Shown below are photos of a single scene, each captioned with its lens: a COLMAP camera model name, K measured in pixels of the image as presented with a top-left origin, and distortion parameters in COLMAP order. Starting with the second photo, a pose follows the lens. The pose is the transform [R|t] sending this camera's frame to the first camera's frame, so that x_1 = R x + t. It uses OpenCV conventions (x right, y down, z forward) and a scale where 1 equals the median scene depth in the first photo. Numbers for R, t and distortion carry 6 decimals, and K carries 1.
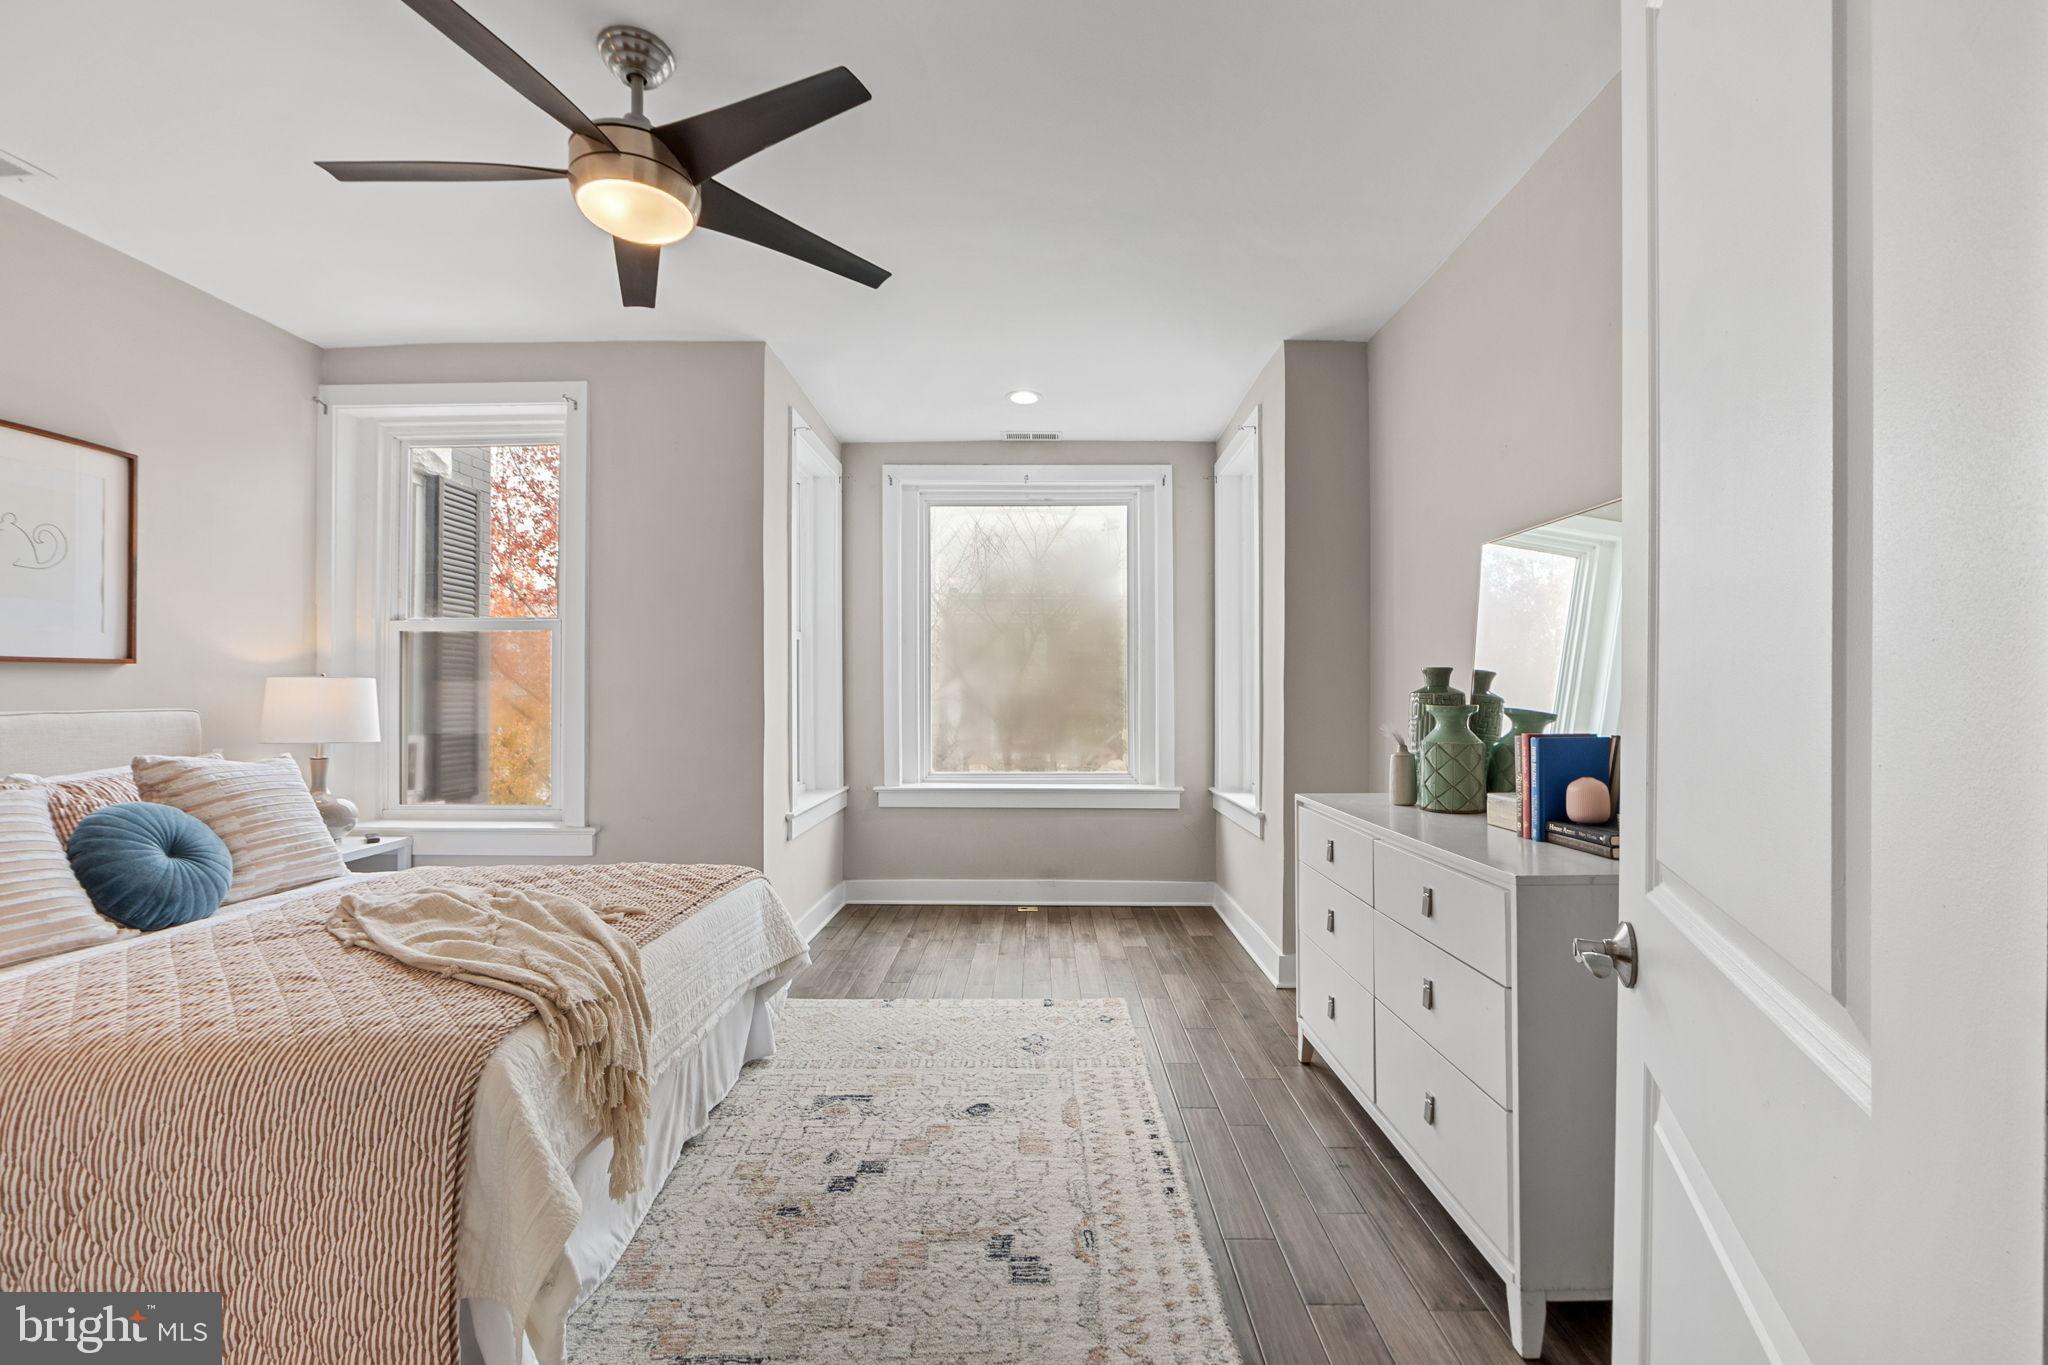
lens RADIAL K [[853.9, 0, 1036.2], [0, 853.9, 689.4], [0, 0, 1]] dist [-0.011121, -0.000263]
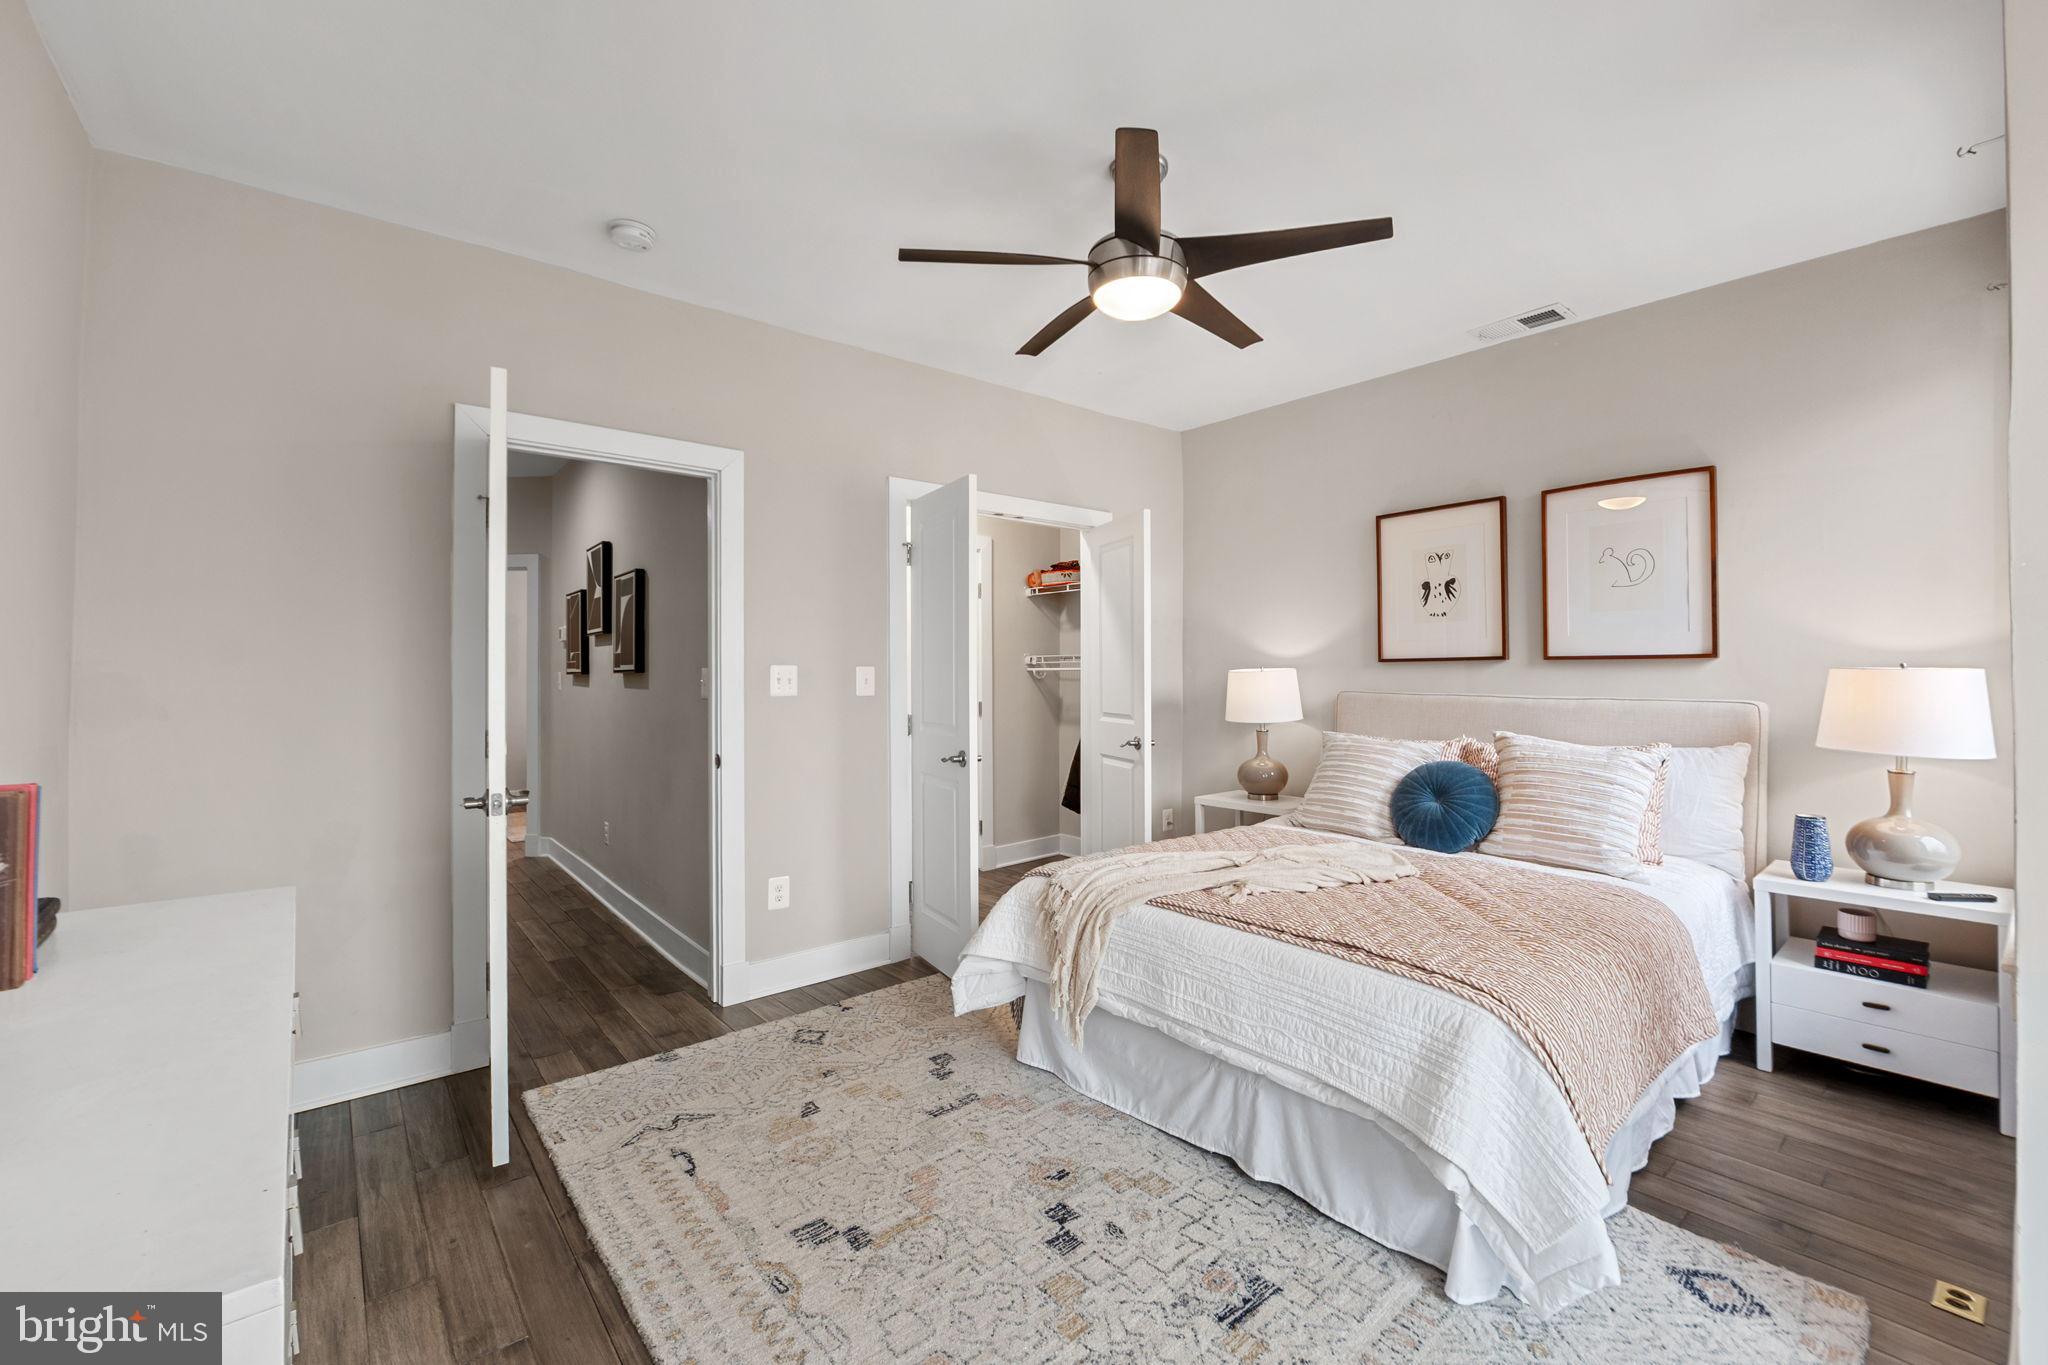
lens RADIAL K [[849.7, 0, 1030.7], [0, 849.7, 674.8], [0, 0, 1]] dist [-0.008922, -0.000252]
pose [[-0.762111, 0.003808, -0.647435, 0.348436], [0.002845, 0.999993, 0.002532, -0.014857], [0.647440, 0.000088, -0.762116, 1.466319]]
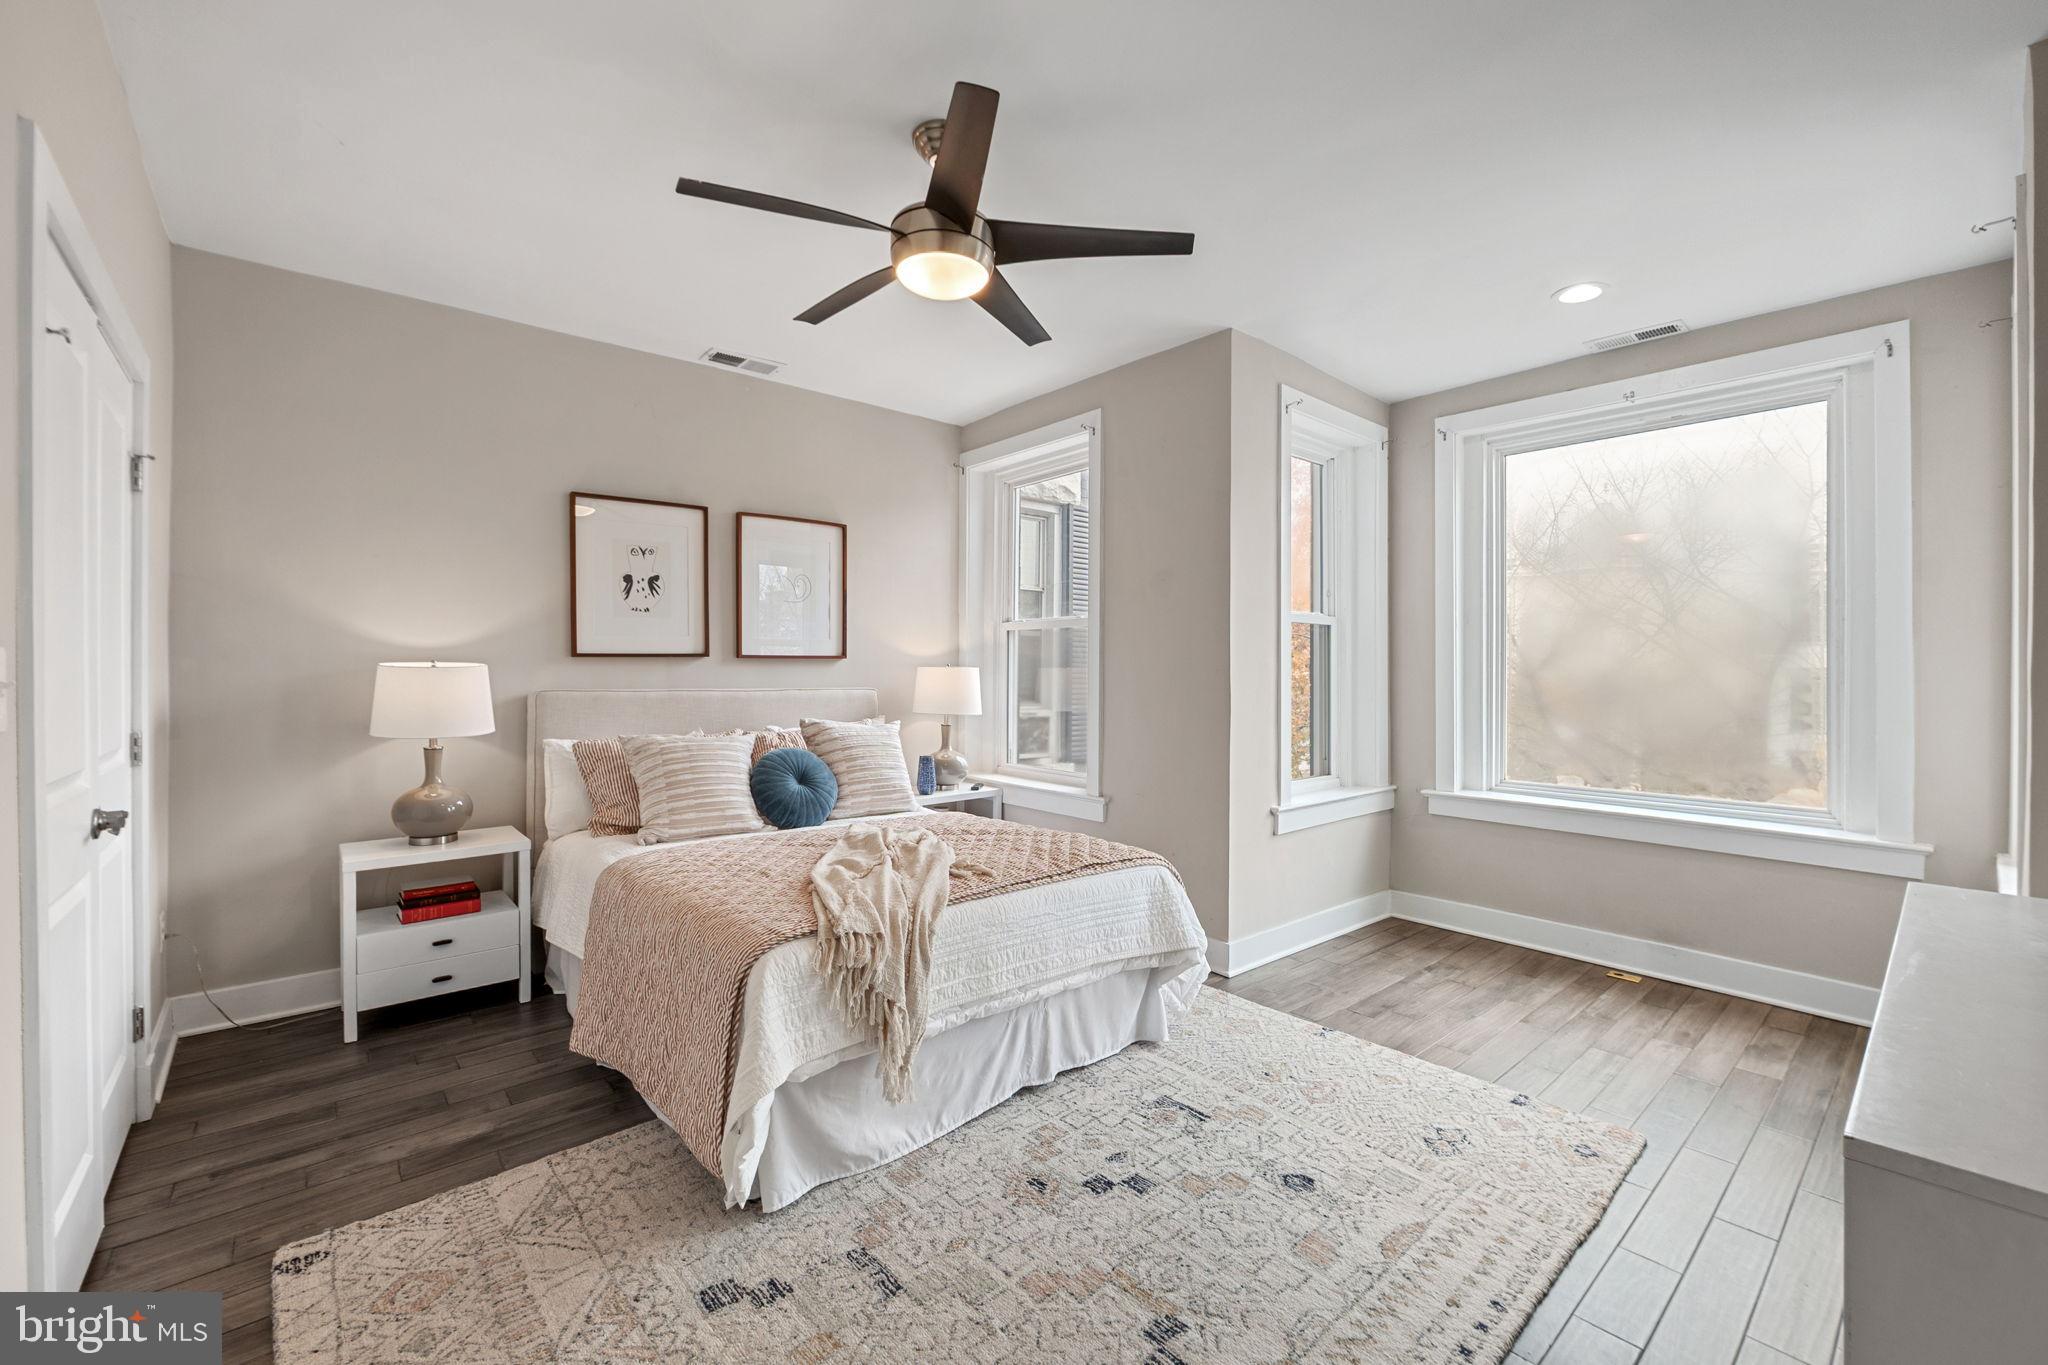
lens RADIAL K [[849.7, 0, 1030.7], [0, 849.7, 674.8], [0, 0, 1]] dist [-0.008922, -0.000252]
pose [[0.662022, 0.008988, -0.749431, 0.392538], [-0.005114, 0.999959, 0.007475, -0.016284], [0.749467, -0.001116, 0.662040, 0.249630]]
